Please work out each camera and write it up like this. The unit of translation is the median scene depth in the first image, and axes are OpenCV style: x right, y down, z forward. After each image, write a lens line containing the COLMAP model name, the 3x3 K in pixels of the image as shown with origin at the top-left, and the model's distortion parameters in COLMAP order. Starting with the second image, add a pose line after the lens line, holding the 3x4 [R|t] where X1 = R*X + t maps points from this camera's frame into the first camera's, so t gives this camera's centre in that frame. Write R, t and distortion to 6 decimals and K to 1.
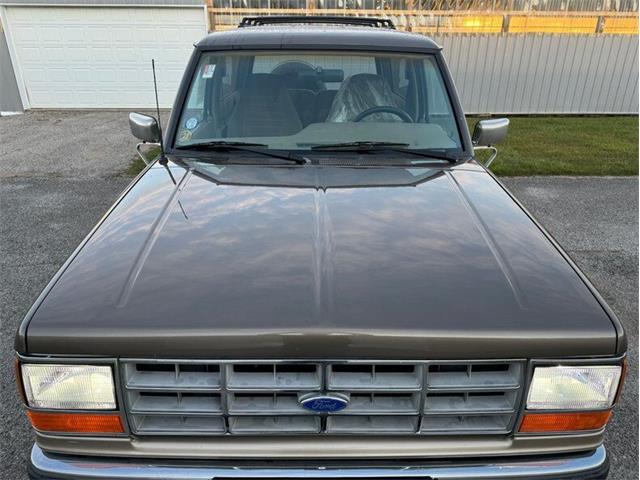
lens RADIAL K [[455.0, 0, 317.1], [0, 455.0, 240.1], [0, 0, 1]] dist [0.058644, -0.064633]
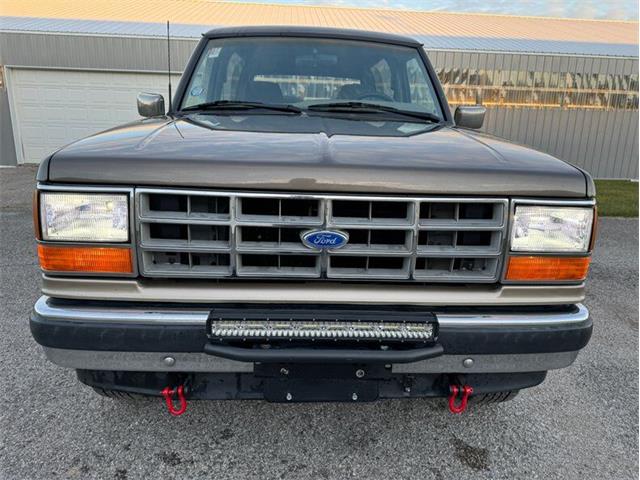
lens RADIAL K [[456.9, 0, 318.8], [0, 456.9, 232.5], [0, 0, 1]] dist [0.058425, -0.062754]
pose [[0.999373, 0.014056, 0.032510, -0.029103], [-0.008210, 0.984815, -0.173412, 0.463703], [-0.034453, 0.173036, 0.984313, -0.051173]]
